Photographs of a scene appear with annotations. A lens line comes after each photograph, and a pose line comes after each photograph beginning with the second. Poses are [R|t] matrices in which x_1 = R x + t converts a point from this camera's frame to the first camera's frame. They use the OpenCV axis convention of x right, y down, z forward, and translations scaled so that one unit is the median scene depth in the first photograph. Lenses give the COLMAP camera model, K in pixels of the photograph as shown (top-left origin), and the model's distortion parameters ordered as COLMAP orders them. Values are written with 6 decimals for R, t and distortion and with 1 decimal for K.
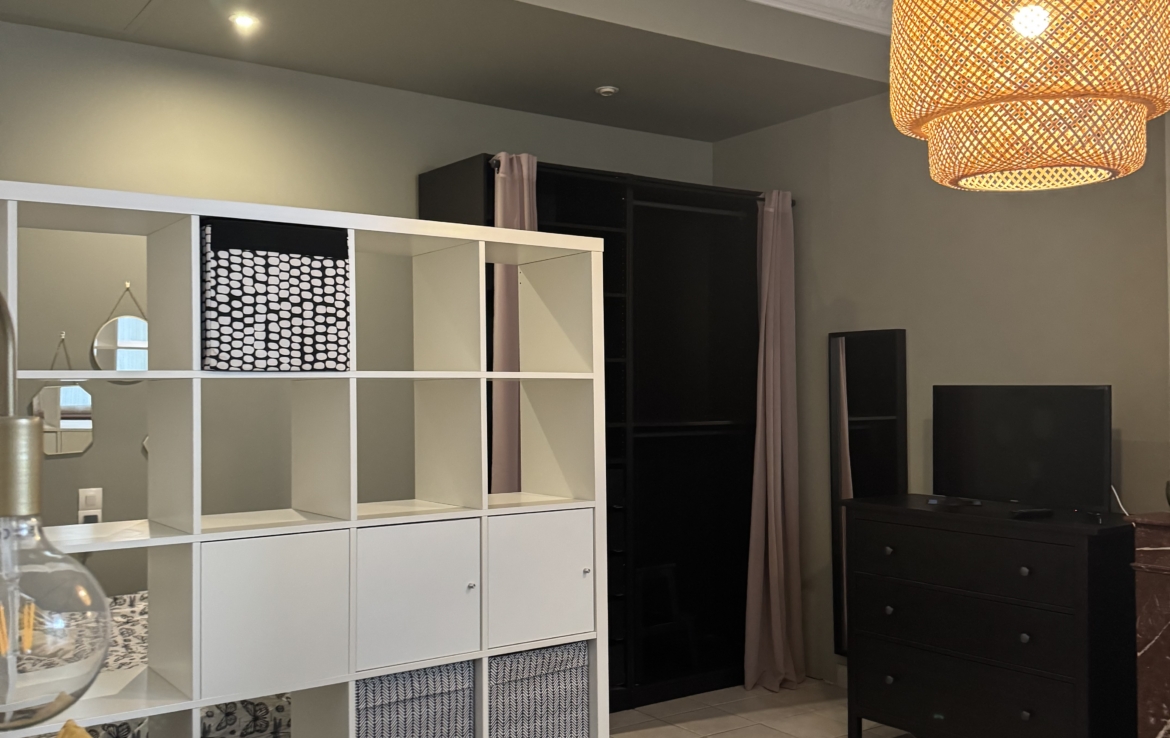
lens RADIAL K [[1102.7, 0, 584.8], [0, 1102.7, 375.2], [0, 0, 1]] dist [0.052115, 0.000000]
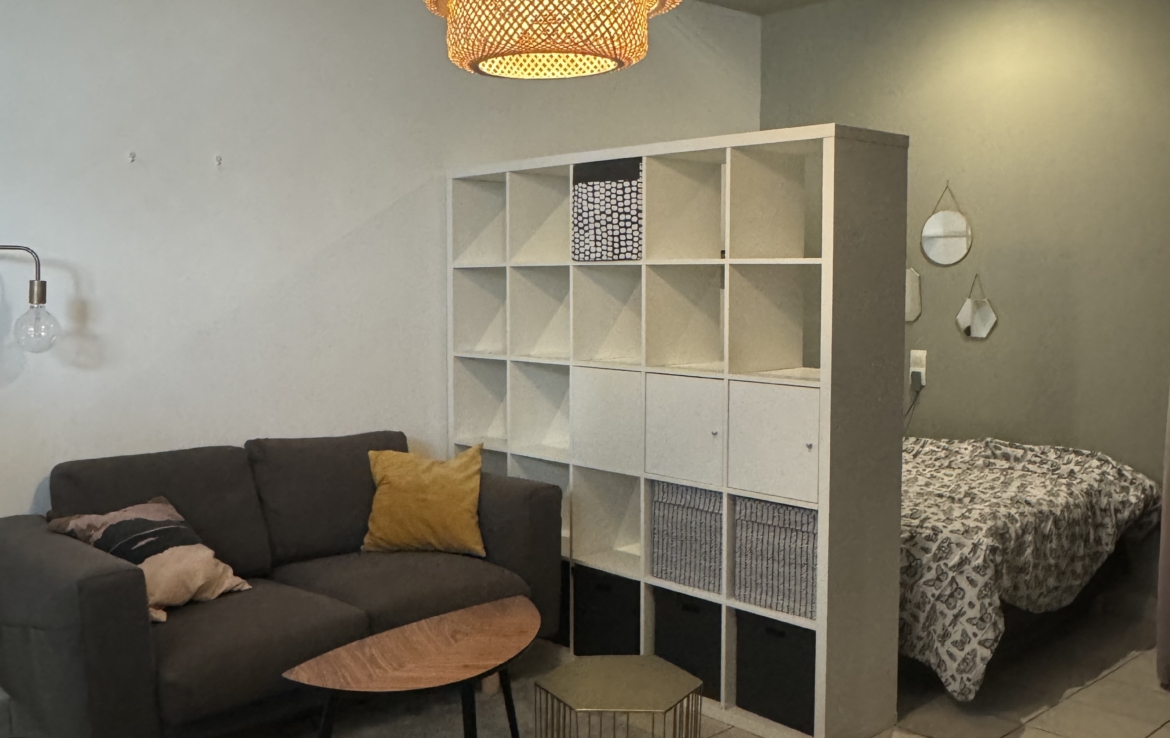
lens RADIAL K [[1102.7, 0, 584.1], [0, 1102.7, 364.2], [0, 0, 1]] dist [0.052115, 0.000000]
pose [[0.127572, 0.086966, -0.988009, 1.202554], [0.012268, 0.995934, 0.089248, 0.002501], [0.991753, -0.023507, 0.125987, 0.769489]]
